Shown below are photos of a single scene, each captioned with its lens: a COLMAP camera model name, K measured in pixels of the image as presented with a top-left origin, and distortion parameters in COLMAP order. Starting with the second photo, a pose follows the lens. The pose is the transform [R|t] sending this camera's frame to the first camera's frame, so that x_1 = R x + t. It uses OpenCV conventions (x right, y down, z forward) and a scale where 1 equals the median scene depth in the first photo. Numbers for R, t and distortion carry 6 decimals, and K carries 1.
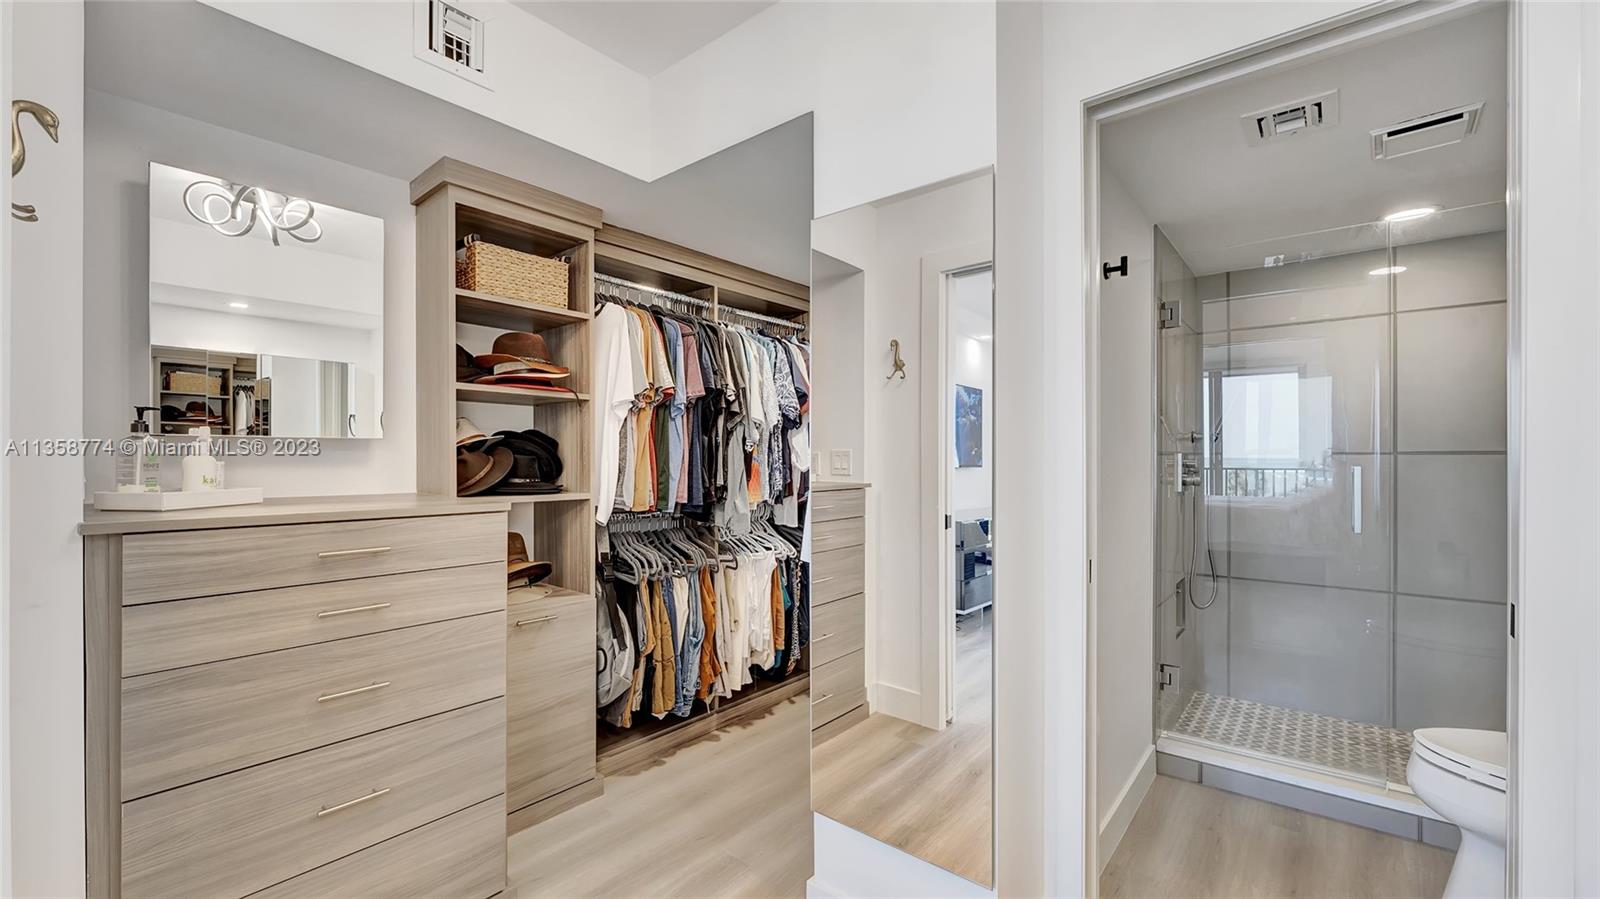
lens RADIAL K [[655.9, 0, 774.4], [0, 655.9, 452.7], [0, 0, 1]] dist [-0.001527, -0.000028]
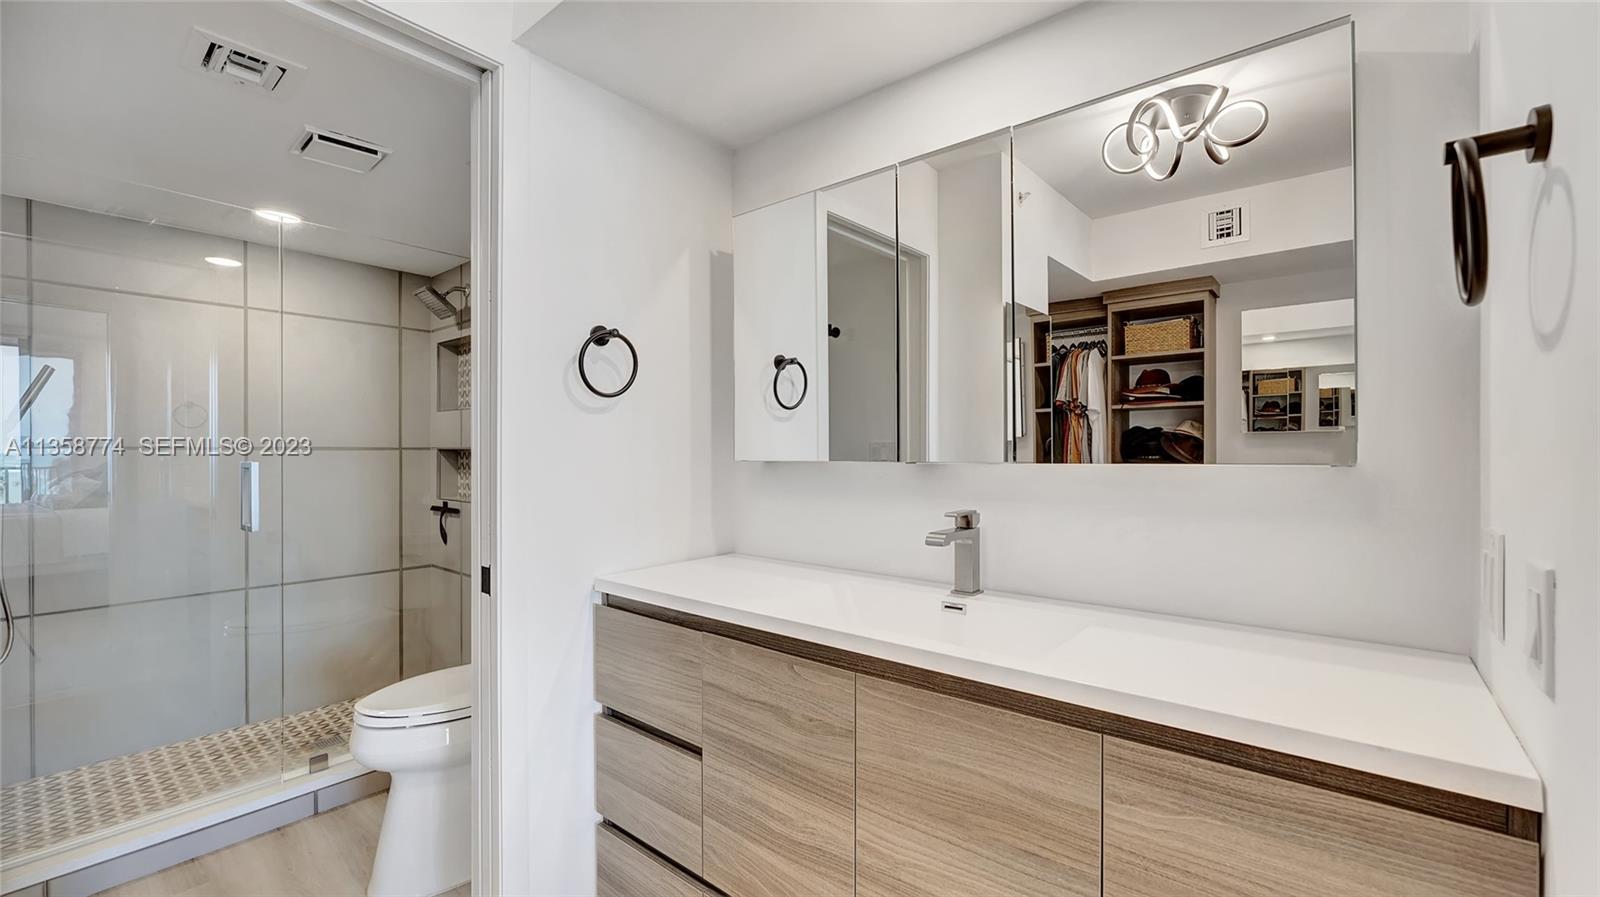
lens RADIAL K [[657.1, 0, 801.9], [0, 657.1, 453.6], [0, 0, 1]] dist [0.000989, -0.000042]
pose [[-0.020637, -0.001773, 0.999785, -0.072953], [-0.006568, 0.999977, 0.001638, 0.001607], [-0.999765, -0.006532, -0.020648, 0.183032]]
